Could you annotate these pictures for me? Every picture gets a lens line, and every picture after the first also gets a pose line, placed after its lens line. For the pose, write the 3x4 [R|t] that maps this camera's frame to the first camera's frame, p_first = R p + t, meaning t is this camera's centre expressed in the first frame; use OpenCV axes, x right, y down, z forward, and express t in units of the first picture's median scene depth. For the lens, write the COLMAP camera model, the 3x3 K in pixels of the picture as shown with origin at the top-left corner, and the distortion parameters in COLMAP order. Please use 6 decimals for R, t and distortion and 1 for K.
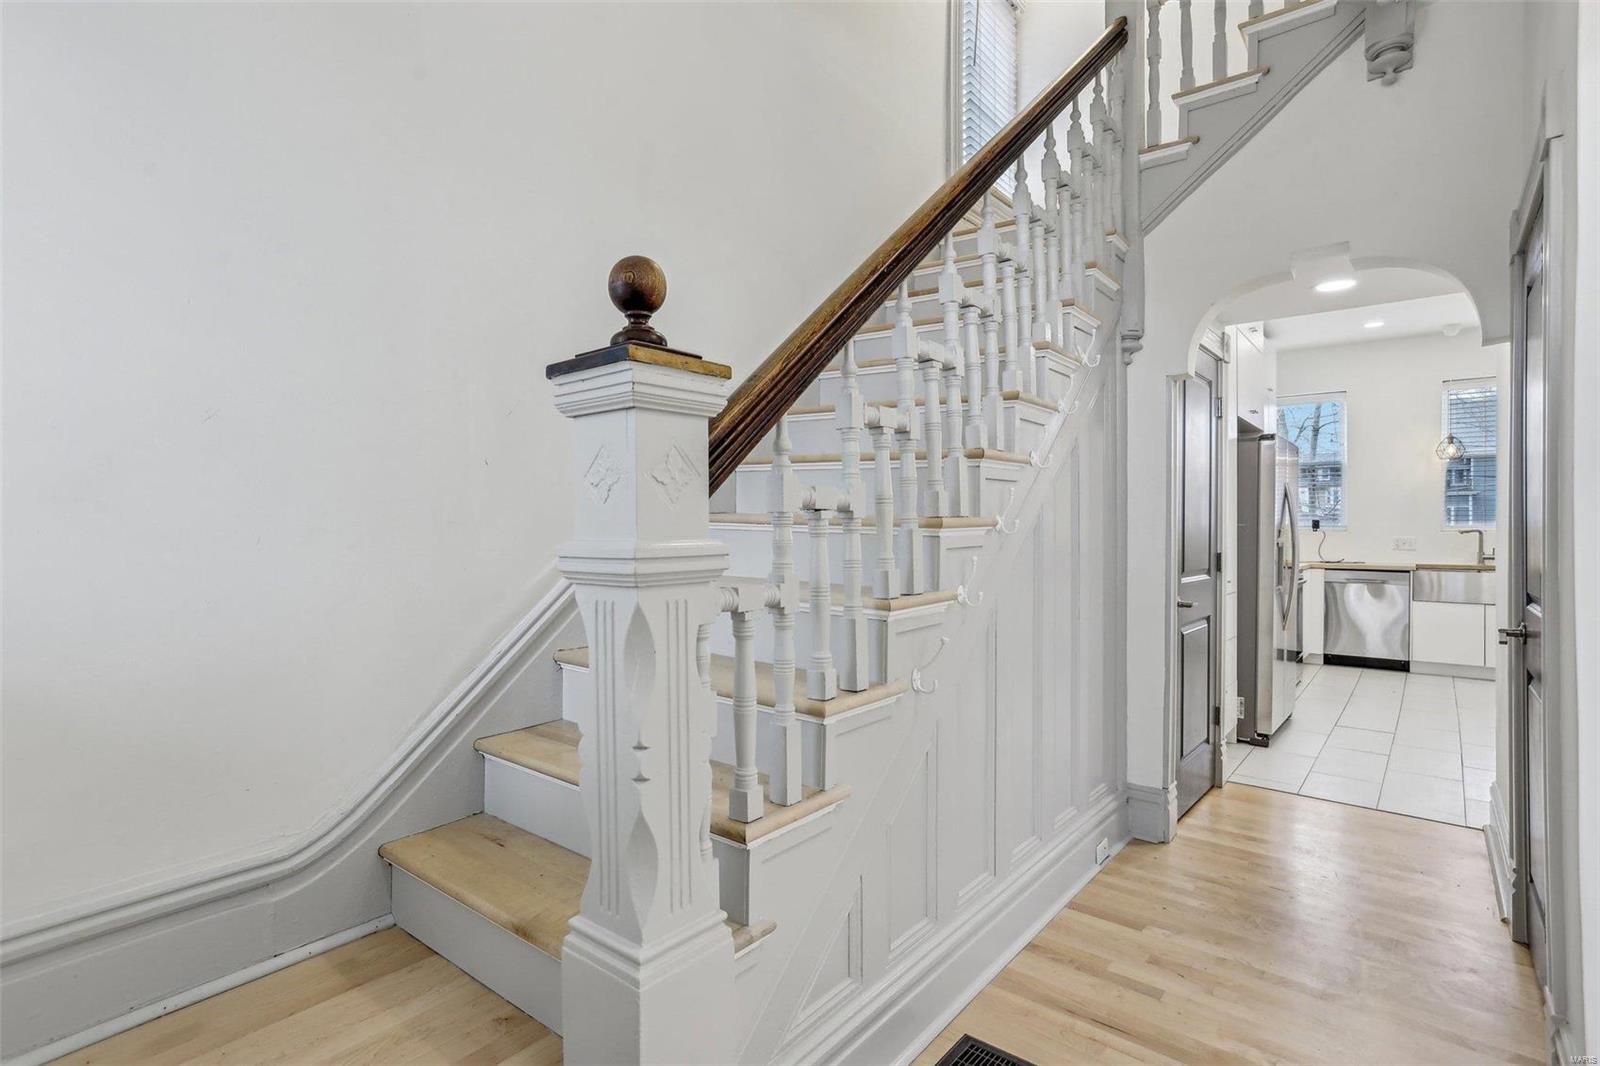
lens RADIAL K [[802.8, 0, 792.5], [0, 802.8, 533.1], [0, 0, 1]] dist [-0.043478, 0.039130]
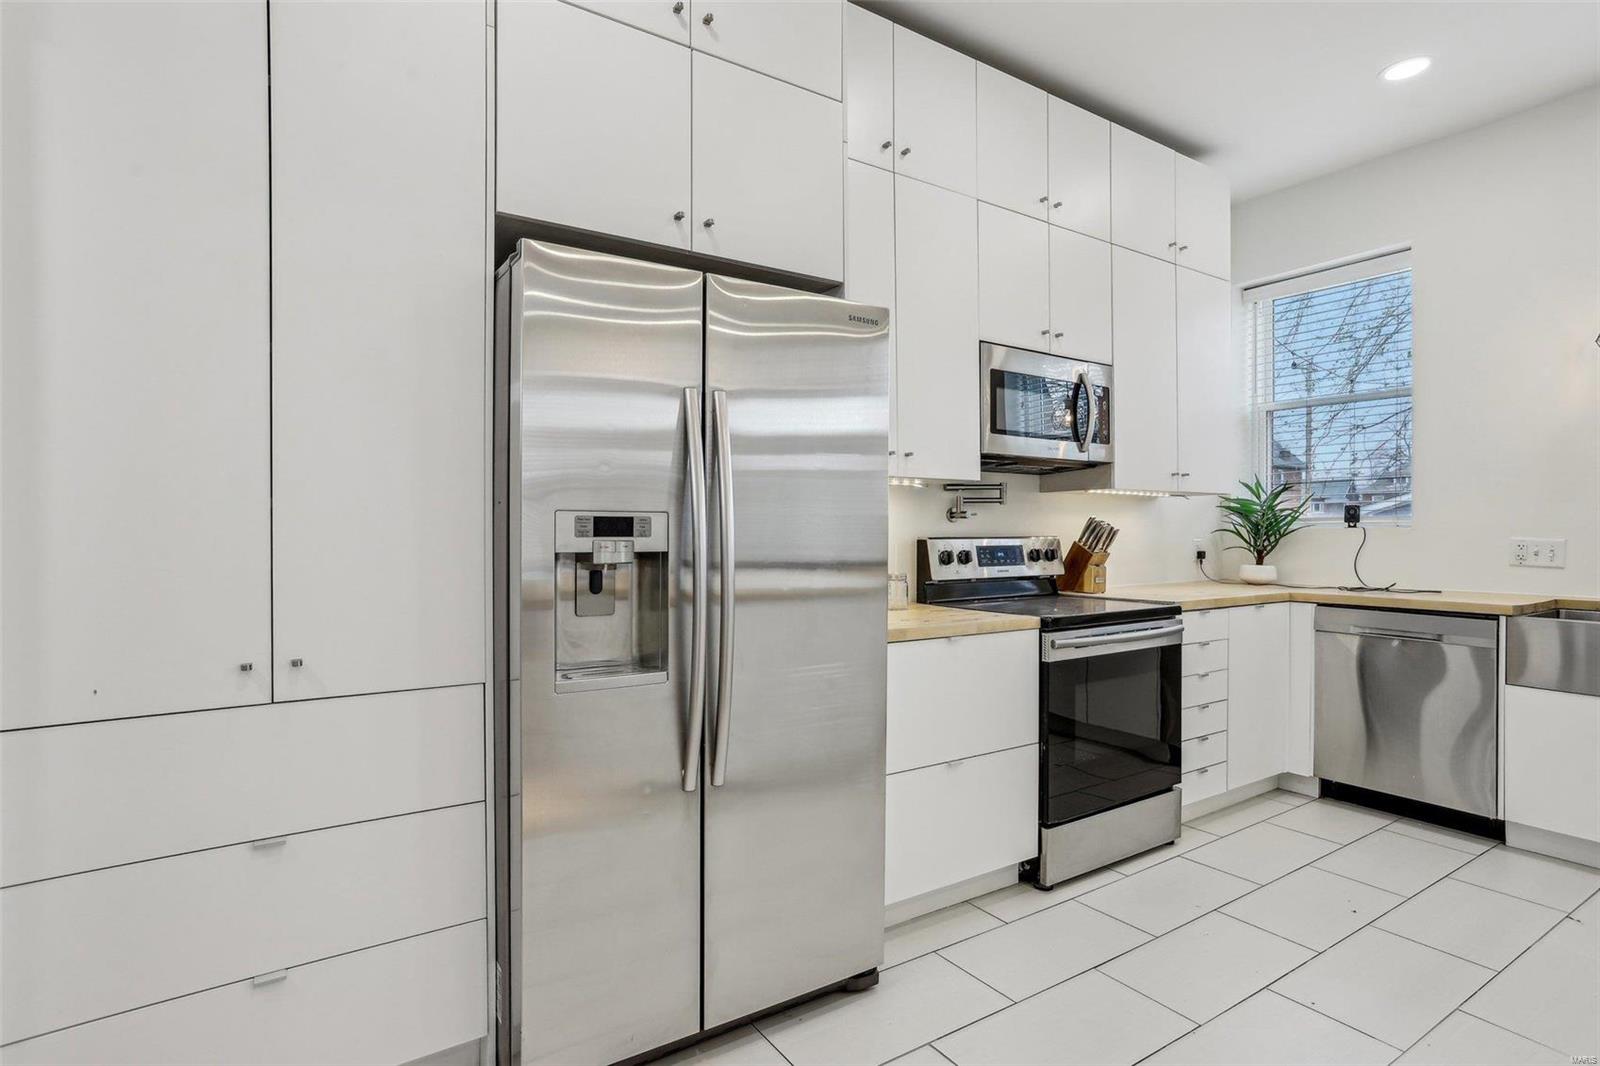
lens RADIAL K [[774.0, 0, 797.5], [0, 774.0, 537.5], [0, 0, 1]] dist [-0.030237, 0.016488]
pose [[0.950408, 0.002129, -0.310998, 1.109845], [-0.001258, 0.999995, 0.003000, 0.007873], [0.311003, -0.002460, 0.950406, 0.986782]]
